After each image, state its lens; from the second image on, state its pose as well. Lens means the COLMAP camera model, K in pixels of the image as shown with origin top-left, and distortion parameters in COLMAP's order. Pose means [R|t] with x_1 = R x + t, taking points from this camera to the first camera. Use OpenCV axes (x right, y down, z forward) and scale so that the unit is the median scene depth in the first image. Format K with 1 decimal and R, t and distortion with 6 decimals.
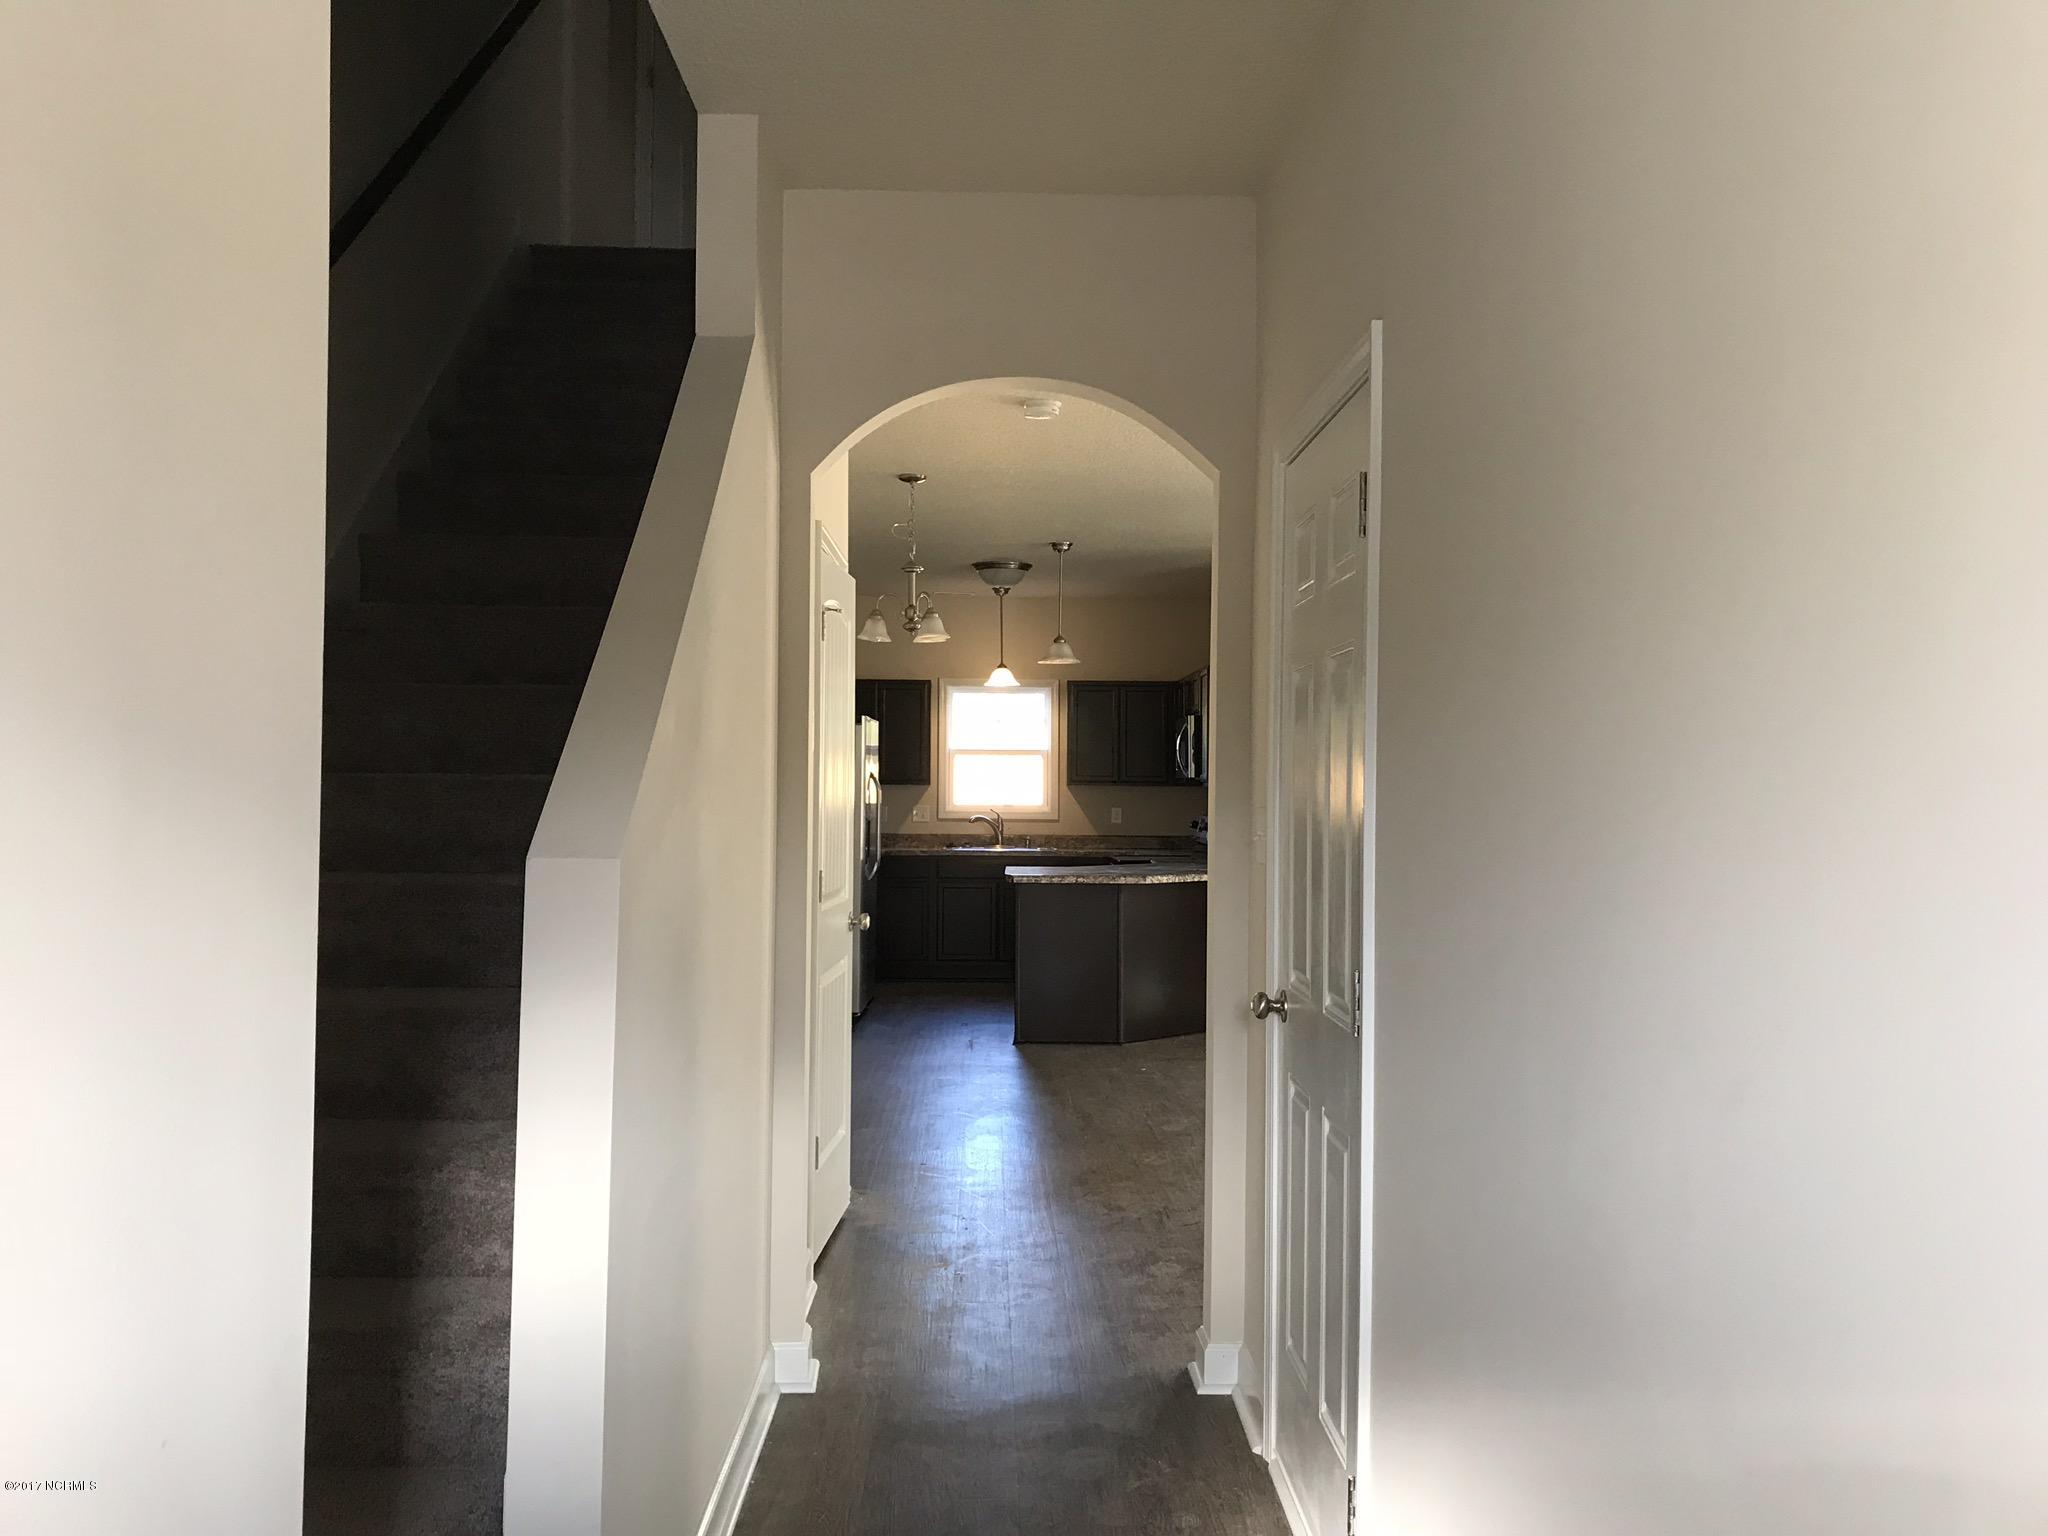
lens RADIAL K [[1570.1, 0, 1030.7], [0, 1570.1, 749.6], [0, 0, 1]] dist [0.003905, -0.029596]
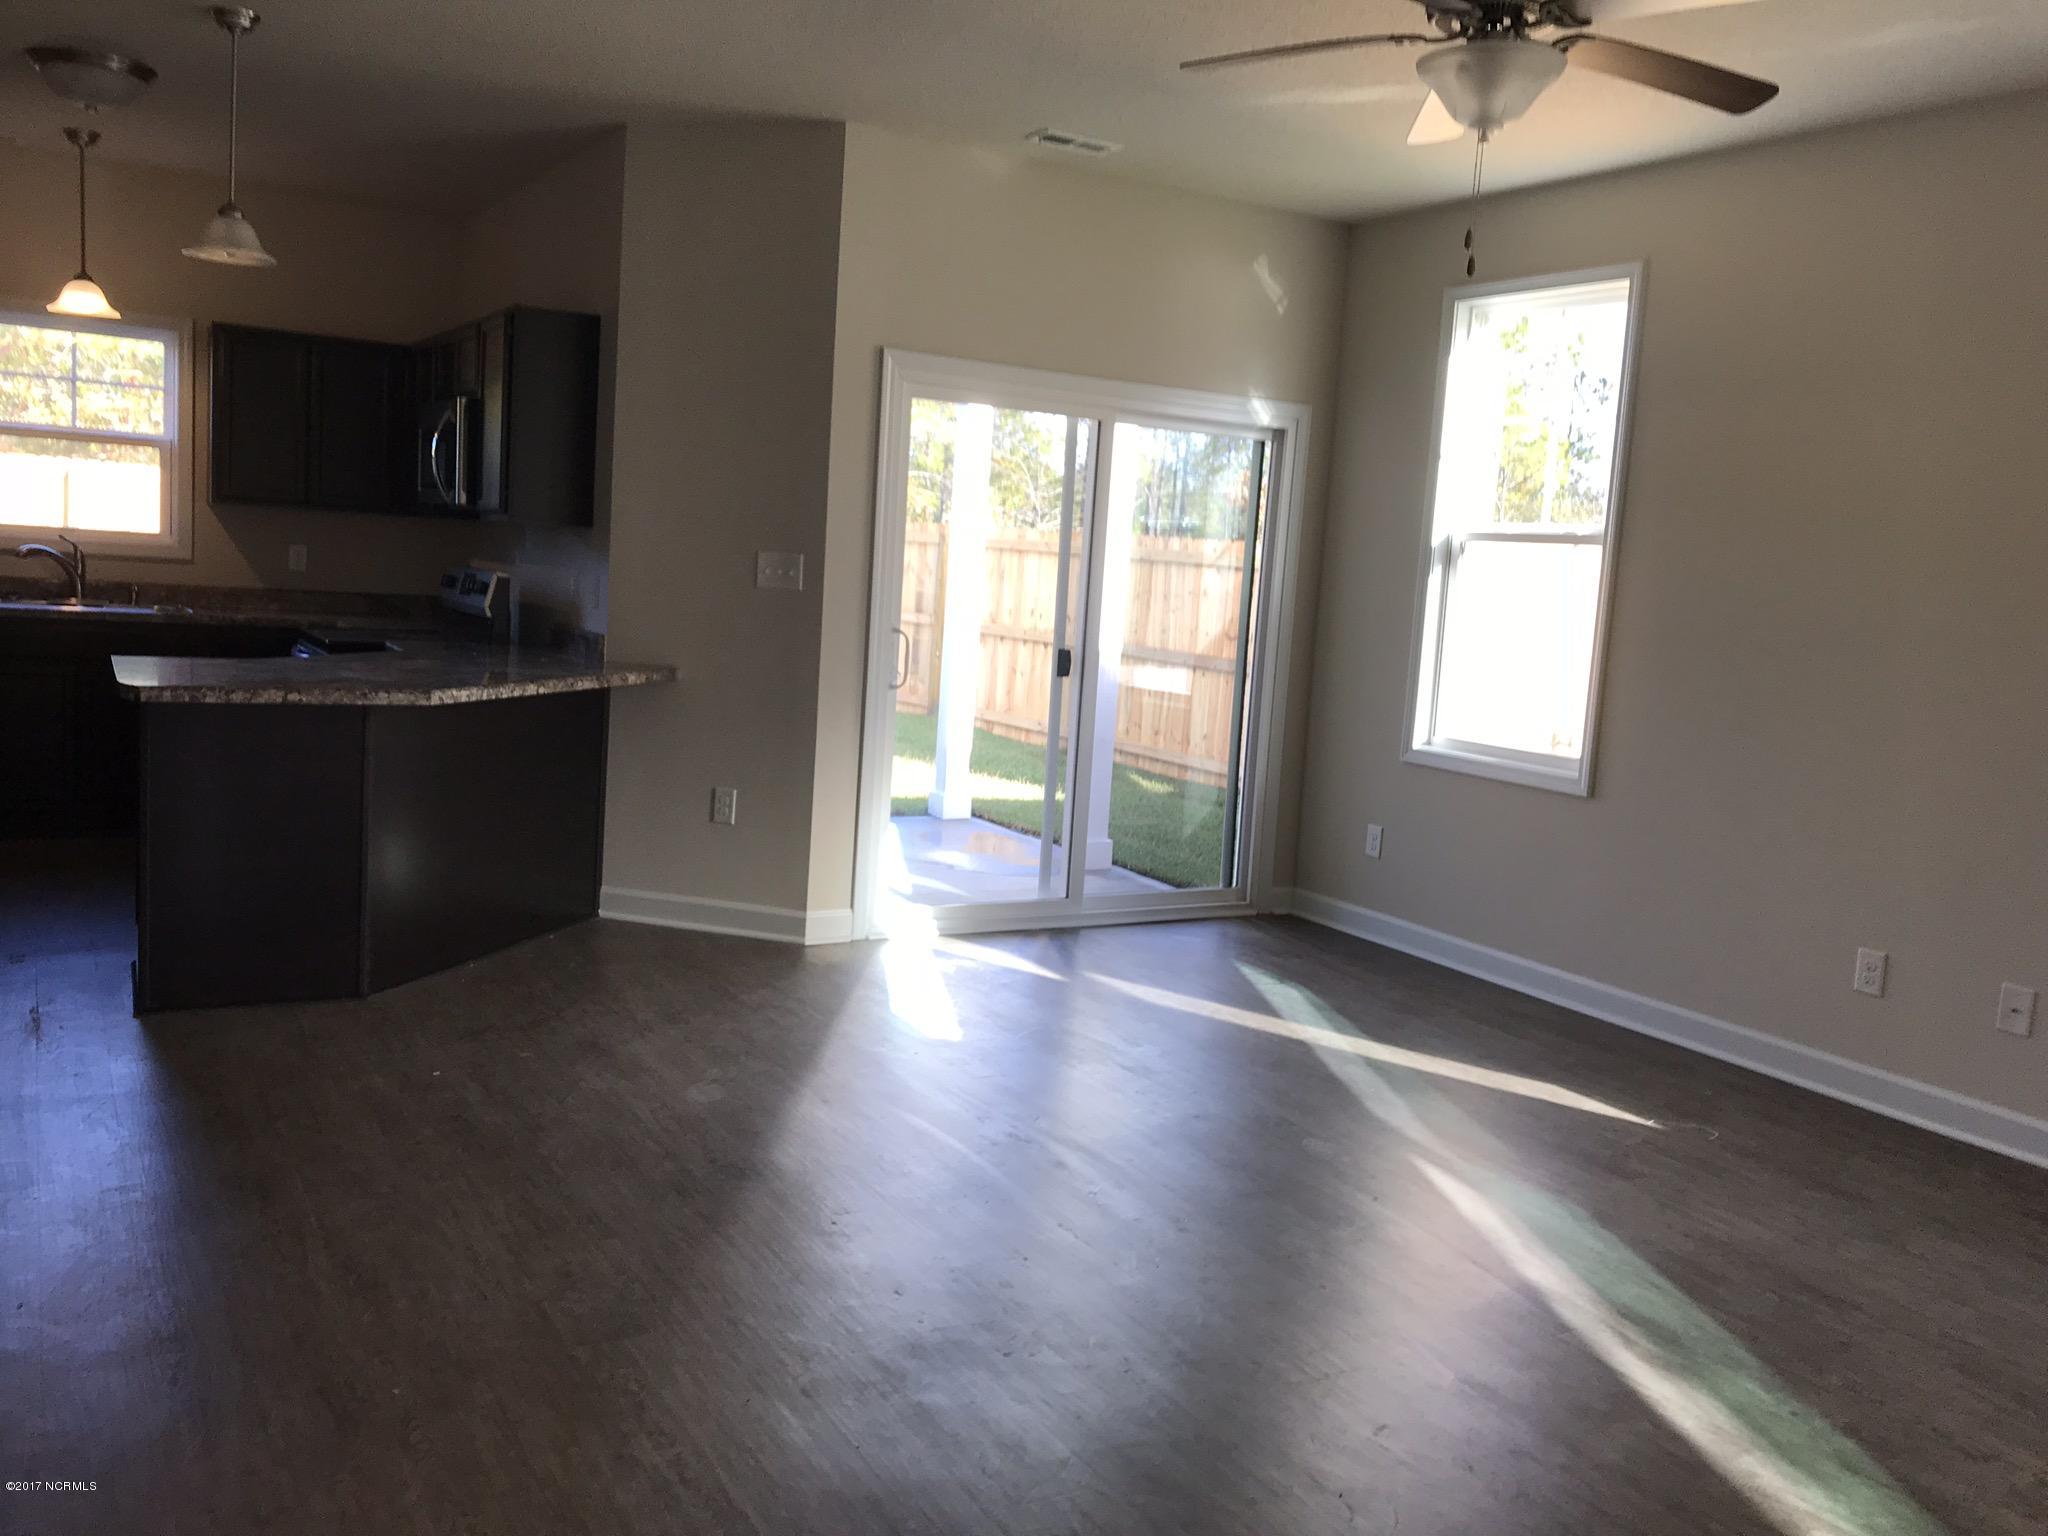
lens RADIAL K [[1570.1, 0, 1030.7], [0, 1570.1, 749.6], [0, 0, 1]] dist [0.003905, -0.029596]
pose [[0.857425, -0.007472, 0.514555, -0.018658], [-0.074708, 0.987495, 0.138827, 0.010801], [-0.509158, -0.157475, 0.846144, 0.371806]]
